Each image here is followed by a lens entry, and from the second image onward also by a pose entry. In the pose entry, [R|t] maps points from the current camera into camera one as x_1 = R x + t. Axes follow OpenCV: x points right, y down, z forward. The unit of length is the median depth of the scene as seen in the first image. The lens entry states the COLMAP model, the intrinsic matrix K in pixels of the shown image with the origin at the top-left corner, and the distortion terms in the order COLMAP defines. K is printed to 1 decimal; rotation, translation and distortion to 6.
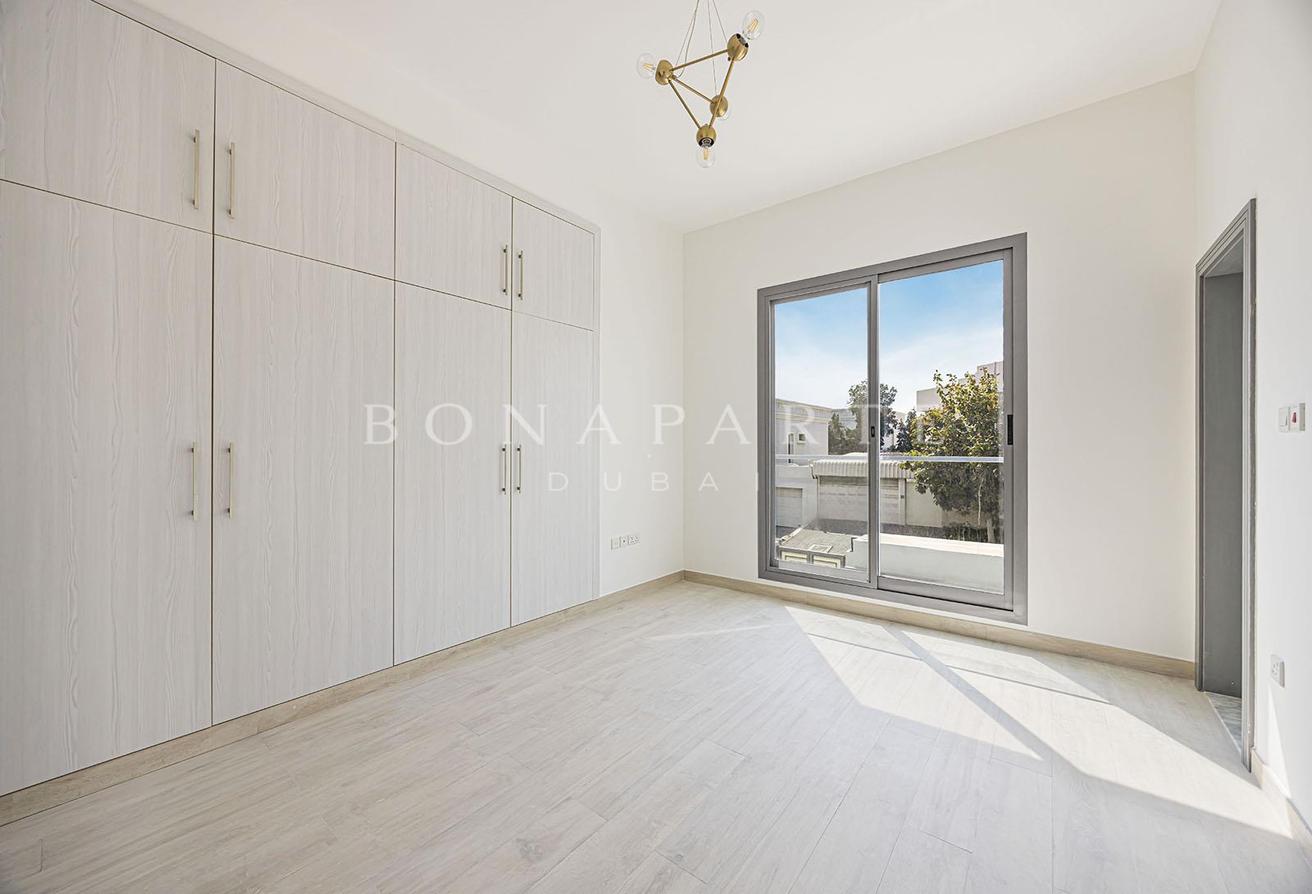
lens RADIAL K [[495.0, 0, 656.0], [0, 495.0, 447.0], [0, 0, 1]] dist [-0.002416, -0.000033]
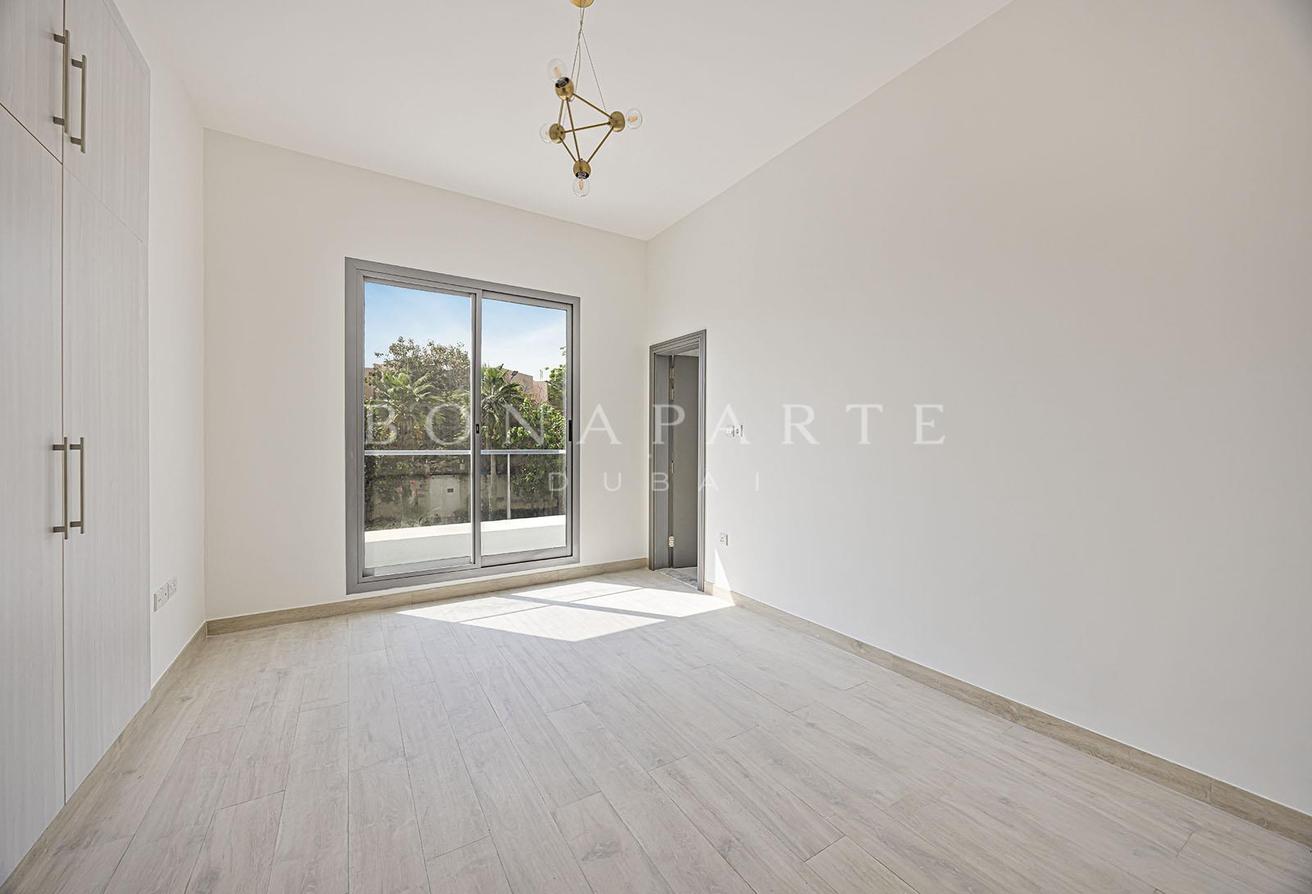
lens RADIAL K [[495.0, 0, 656.0], [0, 495.0, 447.0], [0, 0, 1]] dist [-0.002416, -0.000033]
pose [[0.333962, -0.005881, 0.942568, -0.568325], [-0.004104, 0.999962, 0.007693, -0.000019], [-0.942577, -0.006437, 0.333926, 0.284743]]
